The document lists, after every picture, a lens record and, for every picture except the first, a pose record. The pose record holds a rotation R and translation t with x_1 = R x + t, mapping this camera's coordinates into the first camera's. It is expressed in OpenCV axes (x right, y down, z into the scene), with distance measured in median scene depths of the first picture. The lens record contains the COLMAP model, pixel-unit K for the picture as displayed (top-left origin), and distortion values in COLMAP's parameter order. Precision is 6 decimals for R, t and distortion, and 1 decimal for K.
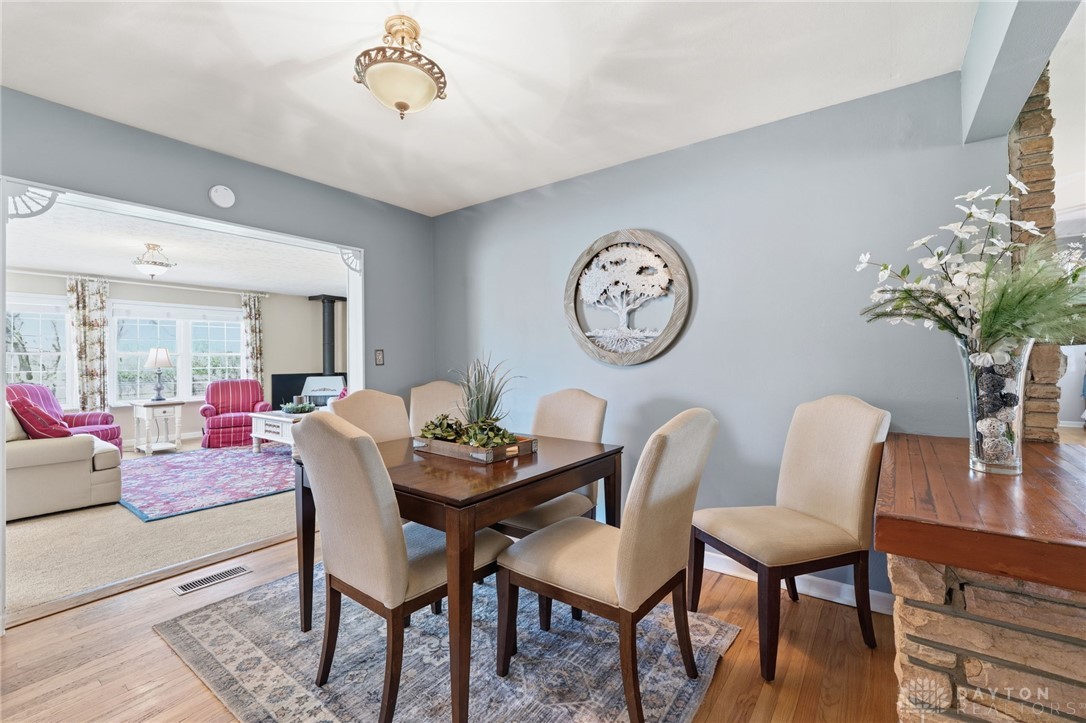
lens RADIAL K [[447.7, 0, 540.1], [0, 447.7, 350.5], [0, 0, 1]] dist [-0.003473, -0.000781]
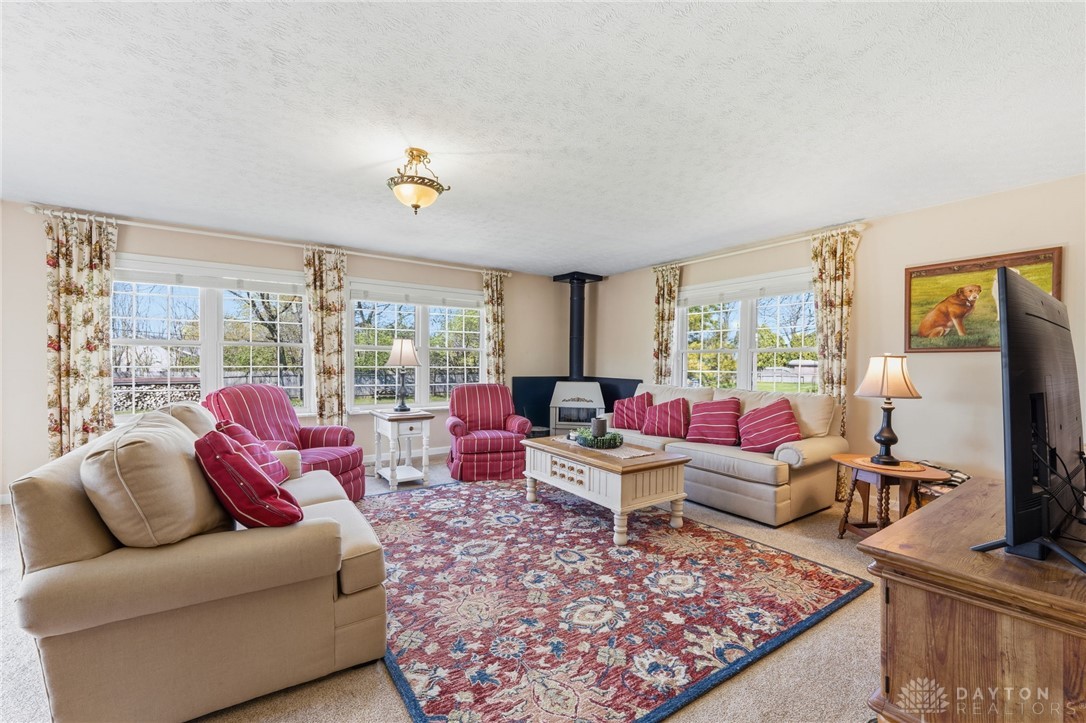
lens RADIAL K [[447.7, 0, 549.5], [0, 447.7, 366.3], [0, 0, 1]] dist [-0.003473, -0.000781]
pose [[0.947605, 0.023961, -0.318545, -0.385932], [-0.014206, 0.999357, 0.032913, 0.011251], [0.319129, -0.026664, 0.947336, 0.376222]]
